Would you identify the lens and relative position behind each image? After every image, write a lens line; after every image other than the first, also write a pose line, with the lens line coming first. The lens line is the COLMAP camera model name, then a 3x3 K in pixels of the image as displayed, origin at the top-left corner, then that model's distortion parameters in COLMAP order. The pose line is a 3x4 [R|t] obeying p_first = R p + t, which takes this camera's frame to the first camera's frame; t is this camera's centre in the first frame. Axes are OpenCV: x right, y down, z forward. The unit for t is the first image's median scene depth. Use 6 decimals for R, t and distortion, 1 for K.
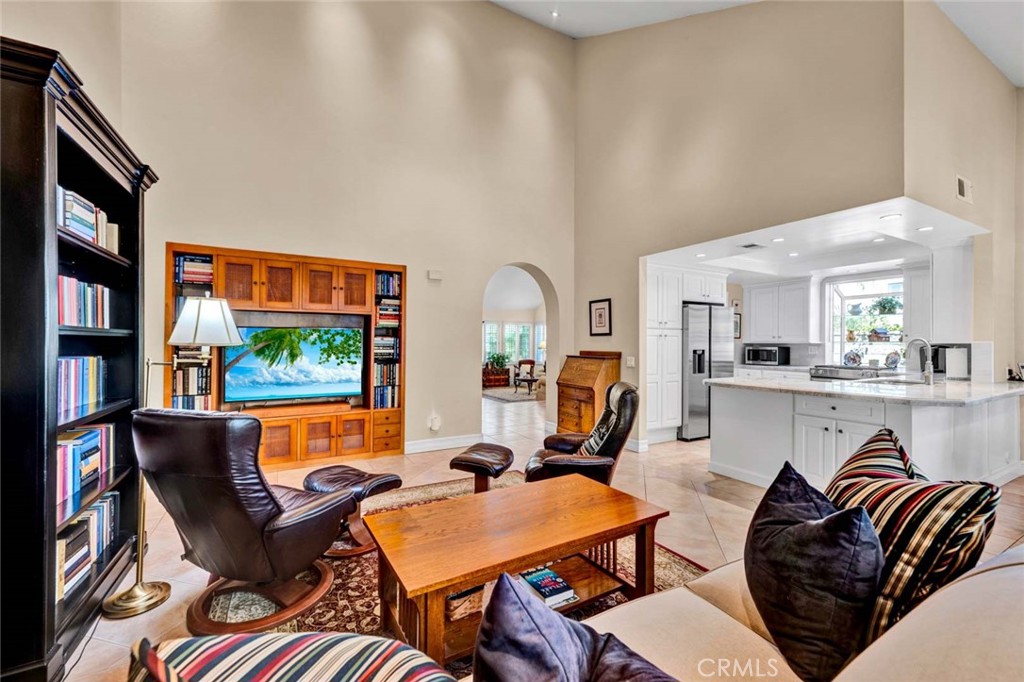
lens RADIAL K [[416.0, 0, 514.1], [0, 416.0, 337.9], [0, 0, 1]] dist [0.001291, -0.000002]
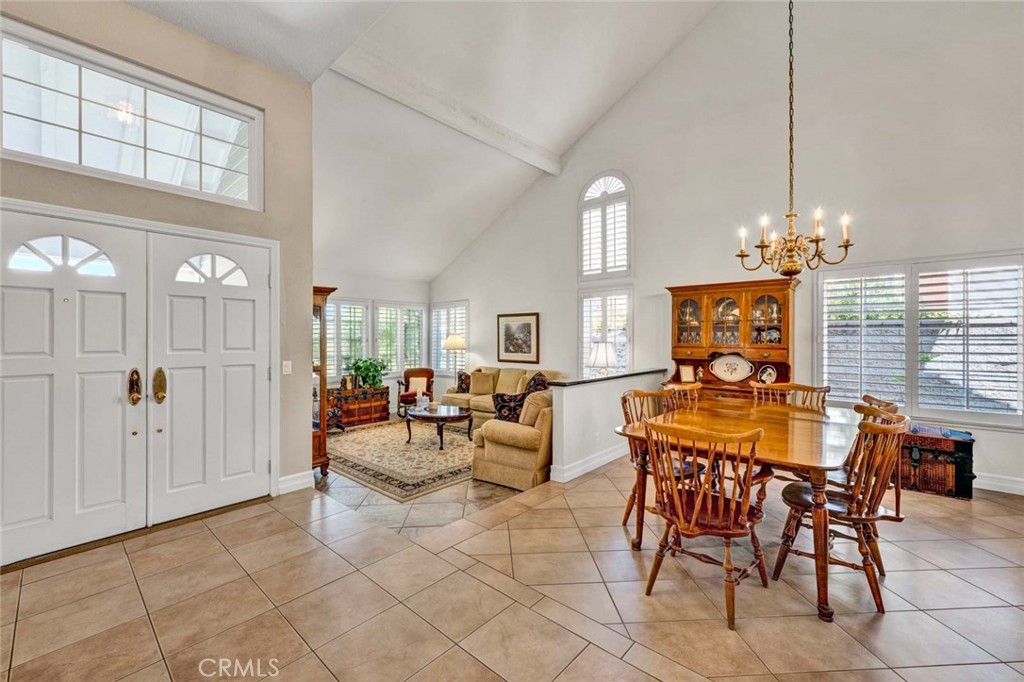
lens RADIAL K [[416.0, 0, 519.5], [0, 416.0, 333.6], [0, 0, 1]] dist [0.001291, -0.000002]
pose [[0.940213, -0.001751, 0.340582, -0.035907], [0.000295, 0.999991, 0.004328, 0.001868], [-0.340587, -0.003969, 0.940205, 0.438702]]
